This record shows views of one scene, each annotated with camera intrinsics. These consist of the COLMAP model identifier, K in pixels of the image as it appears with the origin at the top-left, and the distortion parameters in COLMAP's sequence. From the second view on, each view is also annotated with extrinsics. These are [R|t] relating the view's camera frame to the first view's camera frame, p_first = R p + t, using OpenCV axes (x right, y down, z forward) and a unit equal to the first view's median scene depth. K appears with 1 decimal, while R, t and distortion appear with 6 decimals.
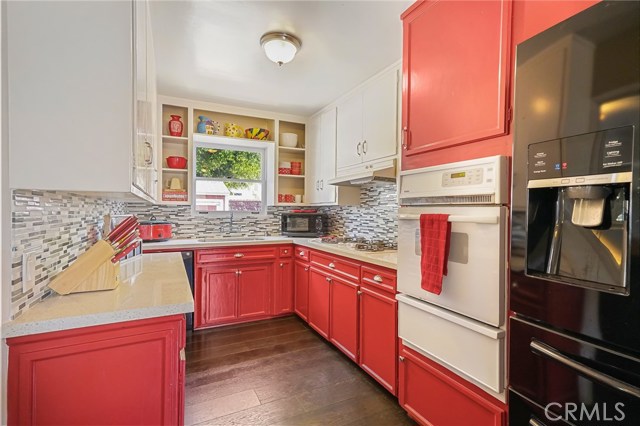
lens RADIAL K [[299.6, 0, 321.2], [0, 299.6, 213.6], [0, 0, 1]] dist [-0.004413, -0.001046]
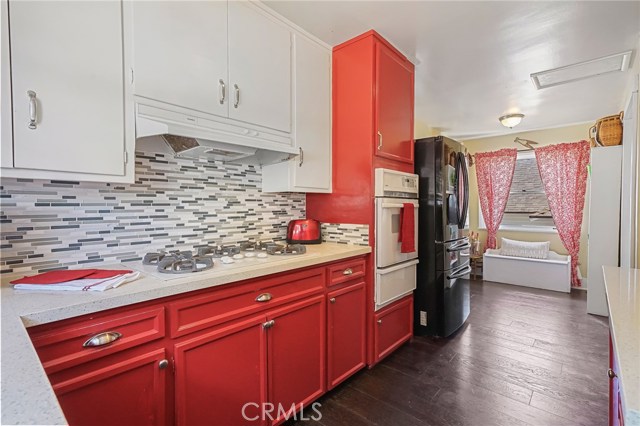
lens RADIAL K [[299.6, 0, 315.9], [0, 299.6, 211.0], [0, 0, 1]] dist [-0.004413, -0.001046]
pose [[-0.351946, -0.026150, 0.935655, -0.448698], [0.003238, 0.999570, 0.029154, -0.002346], [-0.936015, 0.013291, -0.351709, 0.969188]]
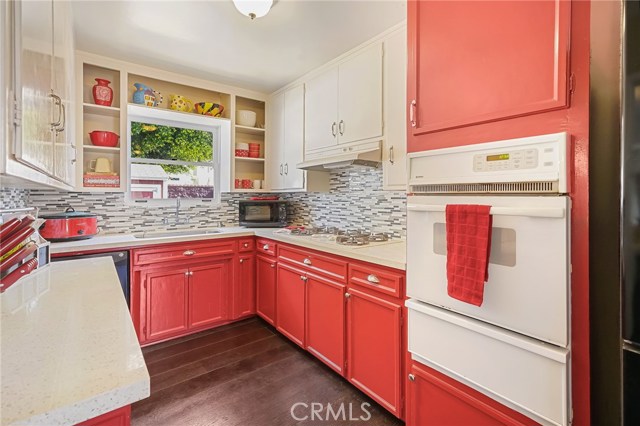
lens RADIAL K [[287.8, 0, 320.9], [0, 287.8, 195.5], [0, 0, 1]] dist [-0.001245, 0.003129]
pose [[0.979814, -0.006181, 0.199814, -0.080673], [0.008125, 0.999927, -0.008910, -0.009837], [-0.199744, 0.010354, 0.979793, 0.152699]]
